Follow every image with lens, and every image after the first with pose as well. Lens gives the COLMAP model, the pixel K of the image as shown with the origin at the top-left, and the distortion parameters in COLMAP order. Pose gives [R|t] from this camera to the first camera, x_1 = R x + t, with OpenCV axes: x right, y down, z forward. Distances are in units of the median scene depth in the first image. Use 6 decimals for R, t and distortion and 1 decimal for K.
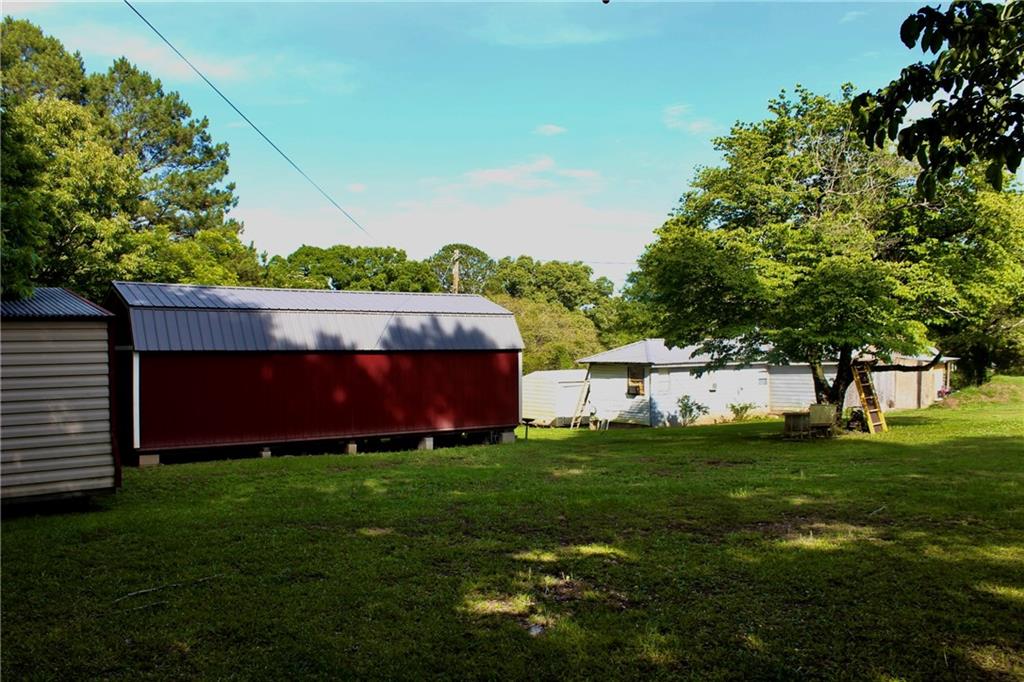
lens RADIAL K [[865.9, 0, 511.9], [0, 865.9, 346.3], [0, 0, 1]] dist [-0.171468, 0.163792]
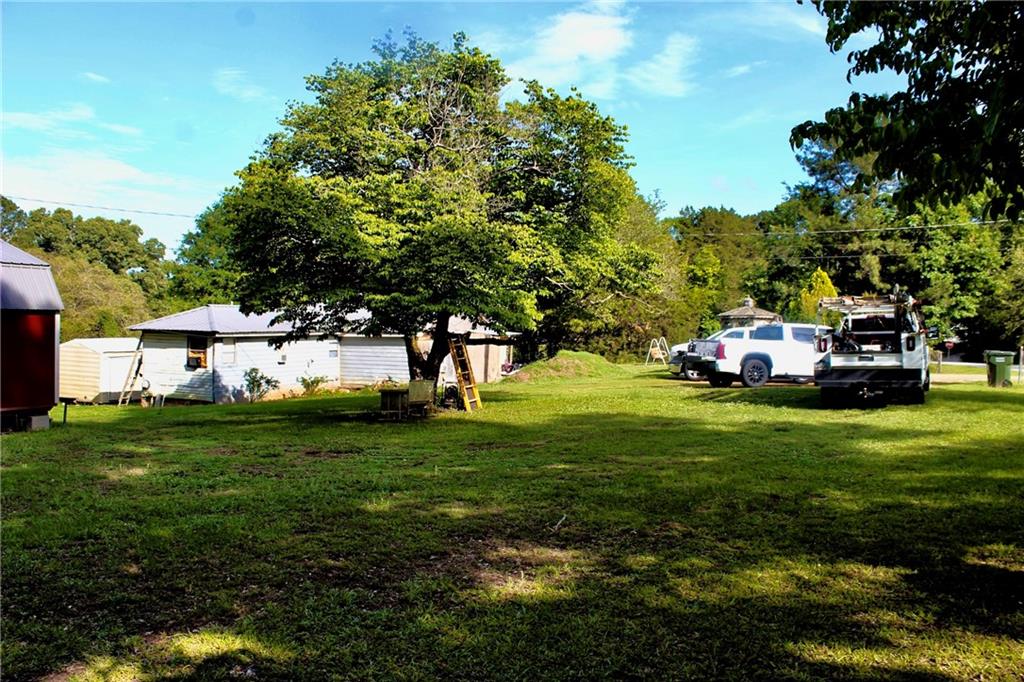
lens RADIAL K [[865.9, 0, 511.9], [0, 865.9, 346.3], [0, 0, 1]] dist [-0.171468, 0.163792]
pose [[0.871964, 0.010896, 0.489448, -0.001242], [-0.027404, 0.999271, 0.026575, 0.004662], [-0.488802, -0.036585, 0.871627, 0.135375]]
